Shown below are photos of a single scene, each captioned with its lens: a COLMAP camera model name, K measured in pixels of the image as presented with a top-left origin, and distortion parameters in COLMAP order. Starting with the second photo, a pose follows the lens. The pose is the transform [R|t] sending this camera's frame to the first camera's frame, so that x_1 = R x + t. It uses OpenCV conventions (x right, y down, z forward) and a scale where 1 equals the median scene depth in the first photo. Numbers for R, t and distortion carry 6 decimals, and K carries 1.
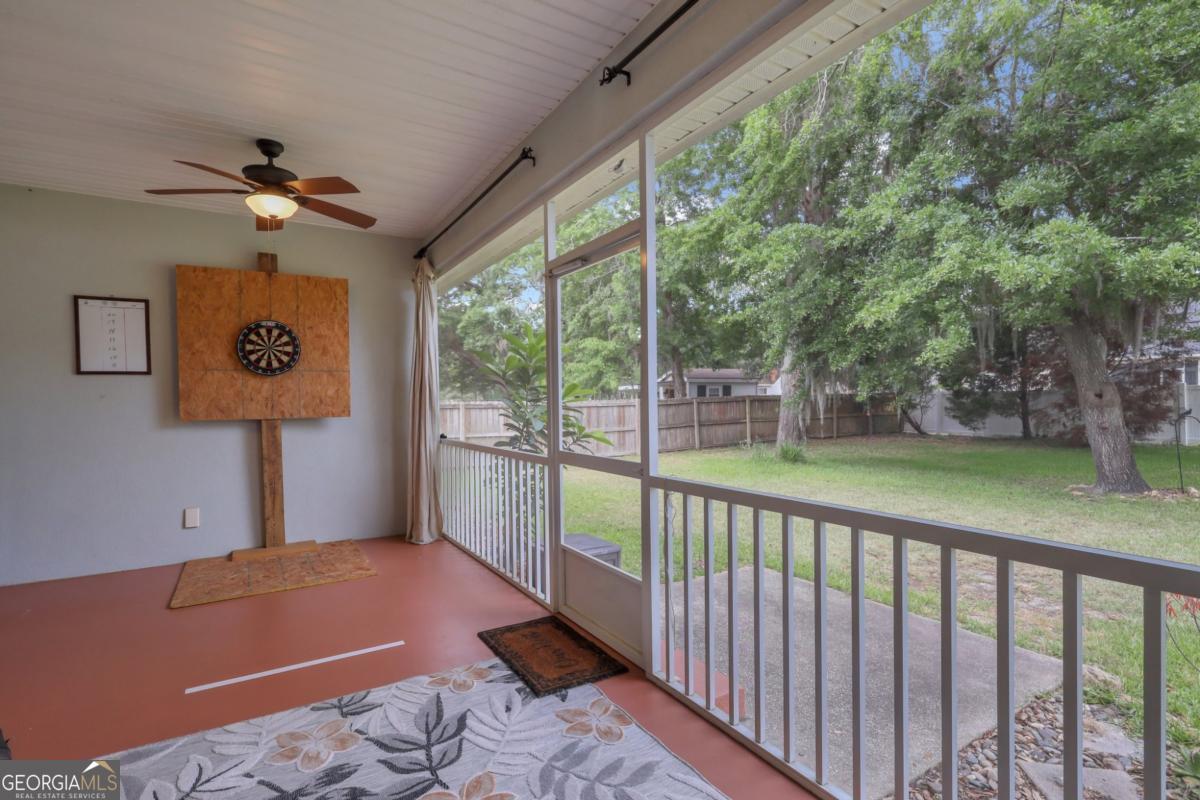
lens RADIAL K [[560.3, 0, 600.0], [0, 560.3, 409.7], [0, 0, 1]] dist [0.001512, 0.000231]
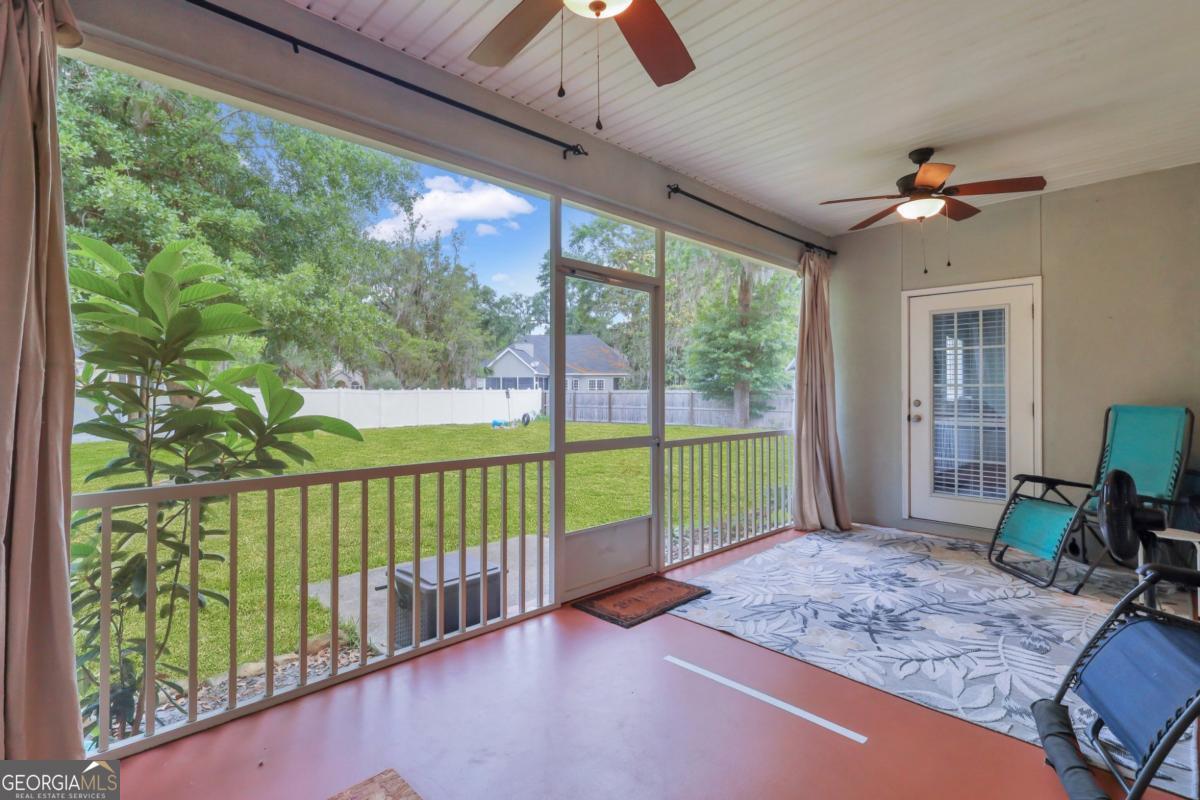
lens RADIAL K [[560.3, 0, 601.5], [0, 560.3, 389.5], [0, 0, 1]] dist [0.001512, 0.000231]
pose [[-0.209101, 0.018195, 0.977725, -1.515500], [0.016881, 0.999745, -0.014995, -0.011897], [-0.977748, 0.013369, -0.209355, 1.584886]]
